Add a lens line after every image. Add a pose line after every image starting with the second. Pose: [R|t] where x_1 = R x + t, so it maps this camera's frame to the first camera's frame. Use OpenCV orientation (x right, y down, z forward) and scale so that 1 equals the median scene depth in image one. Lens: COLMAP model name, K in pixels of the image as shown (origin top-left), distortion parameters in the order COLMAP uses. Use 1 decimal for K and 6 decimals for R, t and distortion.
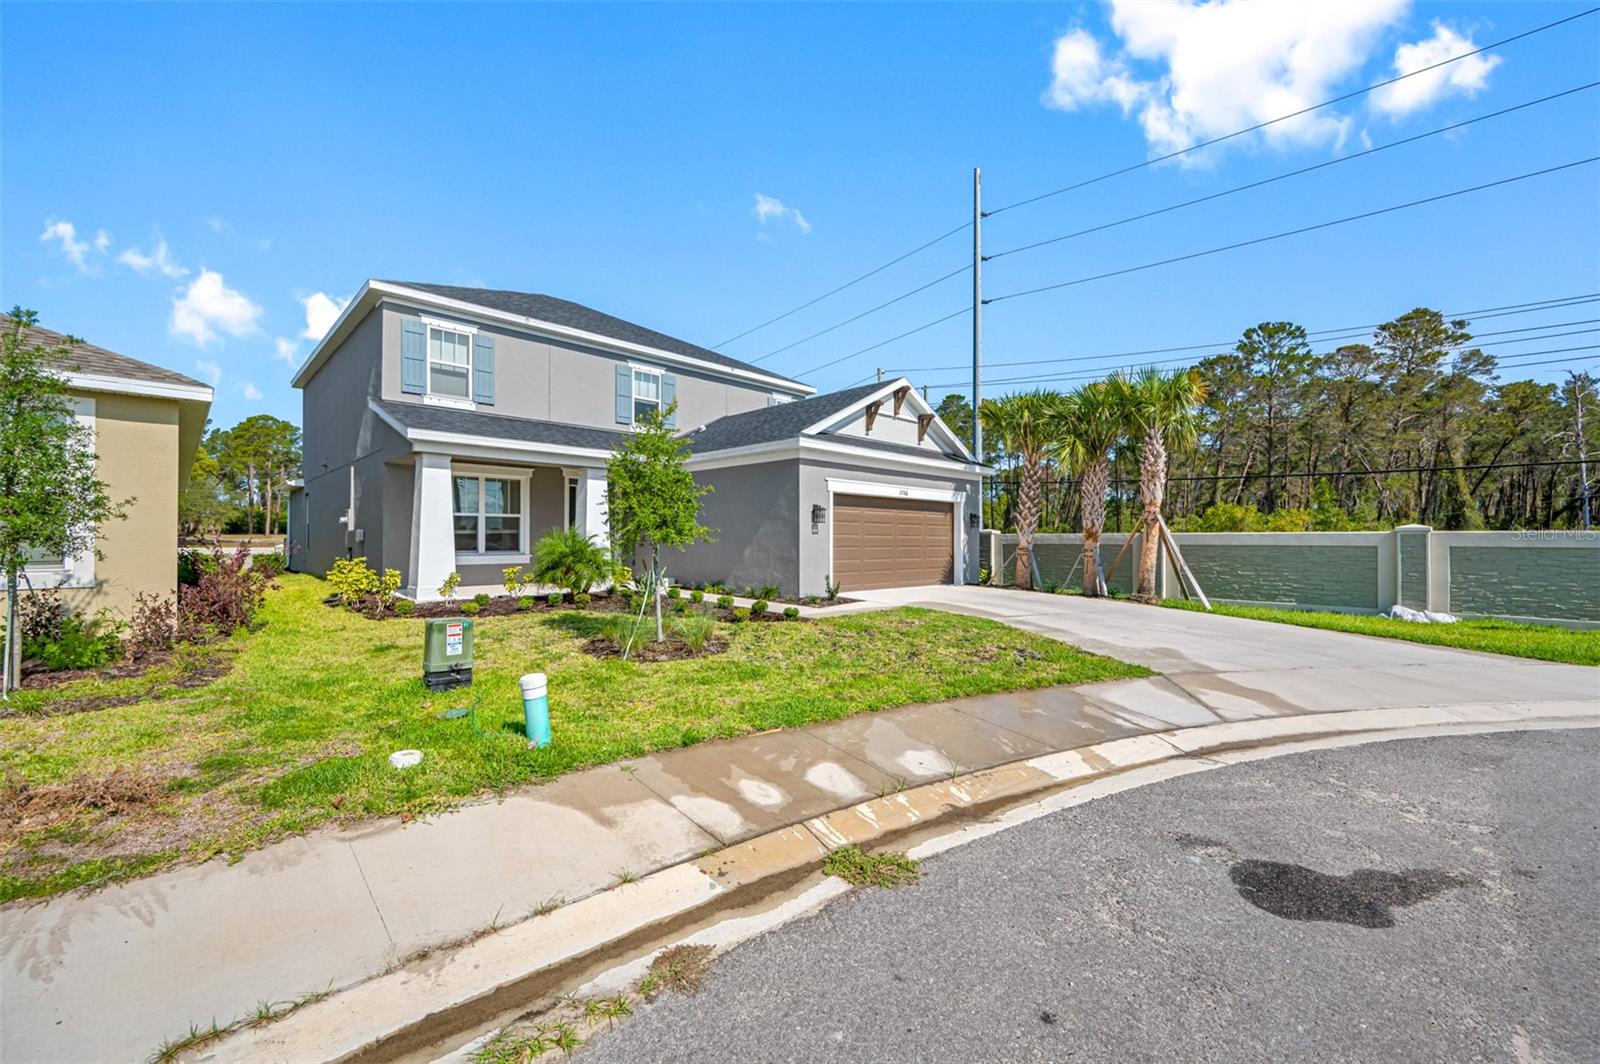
lens RADIAL K [[644.8, 0, 811.8], [0, 644.8, 536.2], [0, 0, 1]] dist [0.007087, -0.000212]
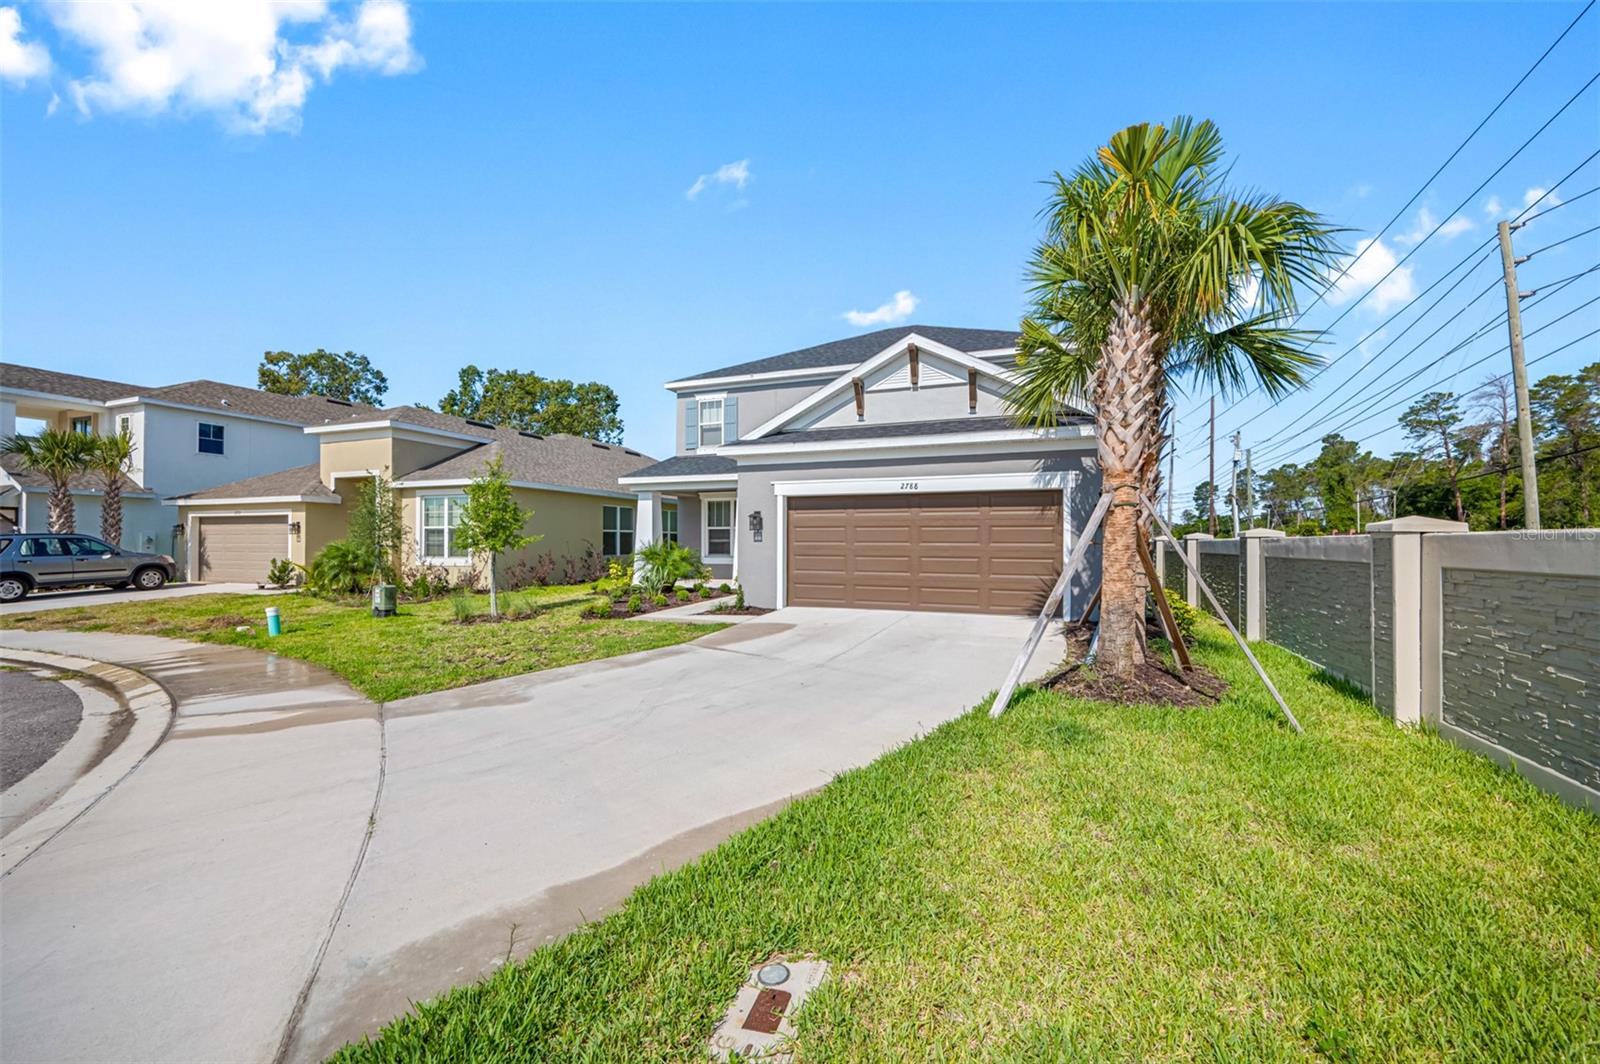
lens RADIAL K [[644.8, 0, 798.3], [0, 644.8, 538.6], [0, 0, 1]] dist [0.007087, -0.000212]
pose [[0.391089, -0.007462, -0.920322, 0.805496], [0.003638, 0.999972, -0.006562, -0.000893], [0.920346, -0.000782, 0.391105, 0.597666]]
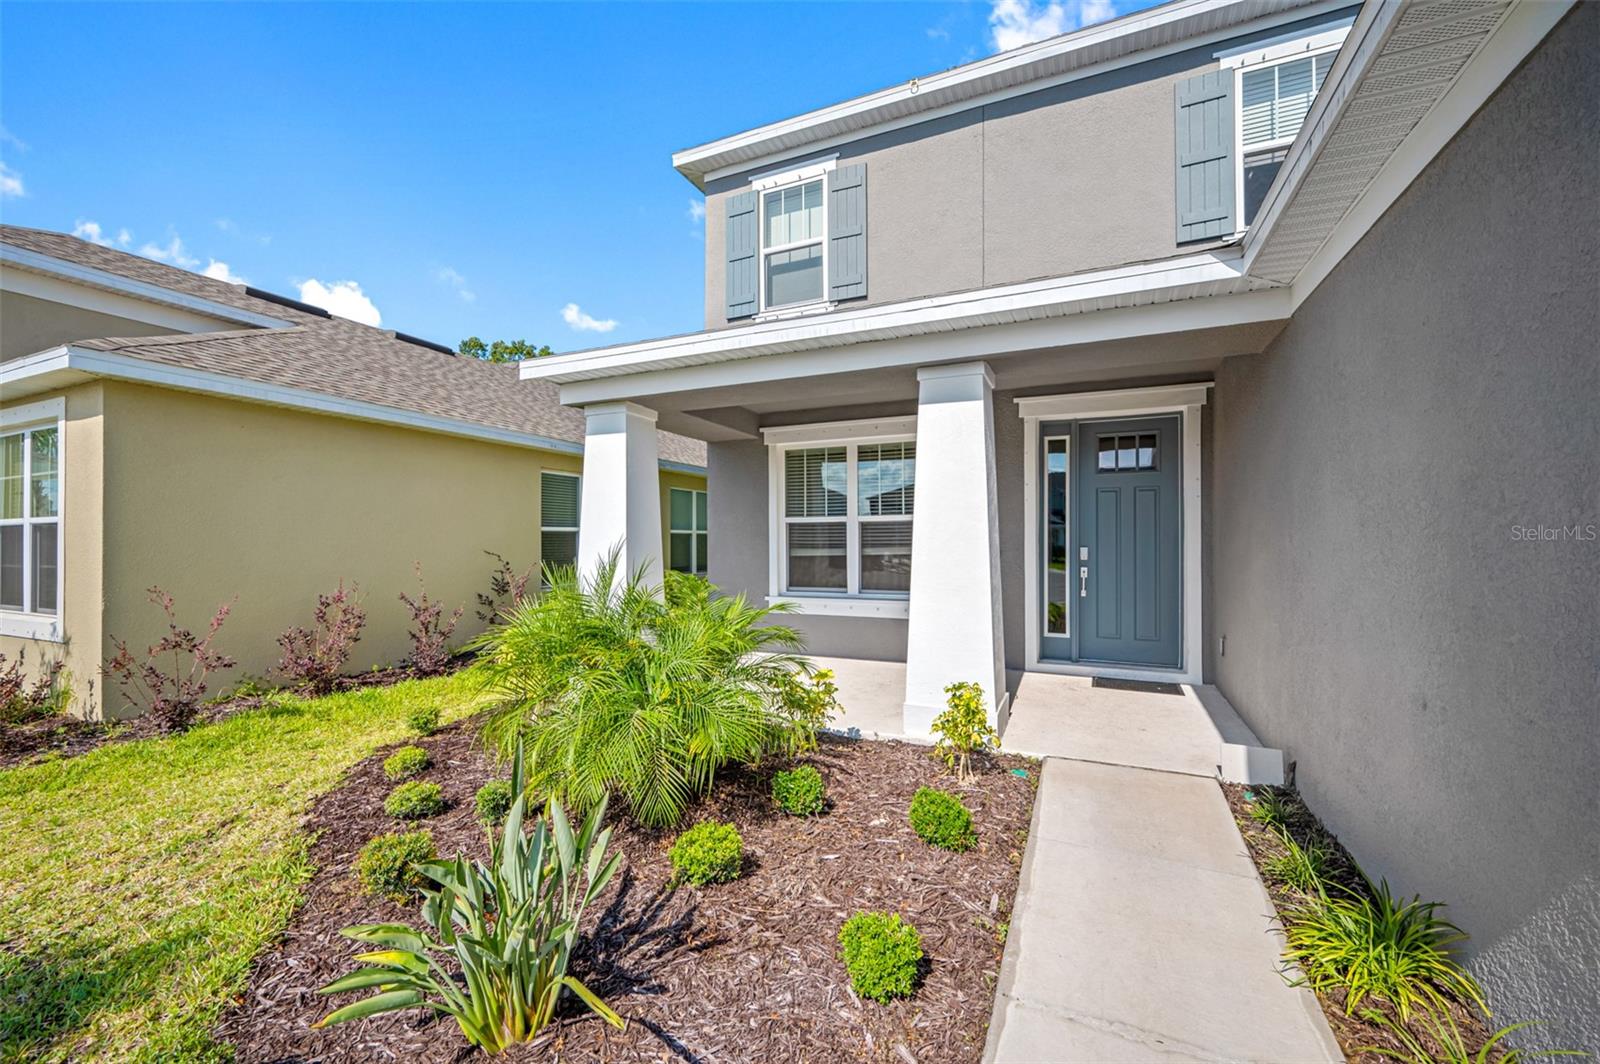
lens RADIAL K [[644.8, 0, 802.4], [0, 644.8, 528.7], [0, 0, 1]] dist [0.007087, -0.000212]
pose [[0.353343, -0.014135, -0.935387, -0.046575], [0.008611, 0.999893, -0.011857, -0.019884], [0.935454, -0.003865, 0.353427, 0.786173]]
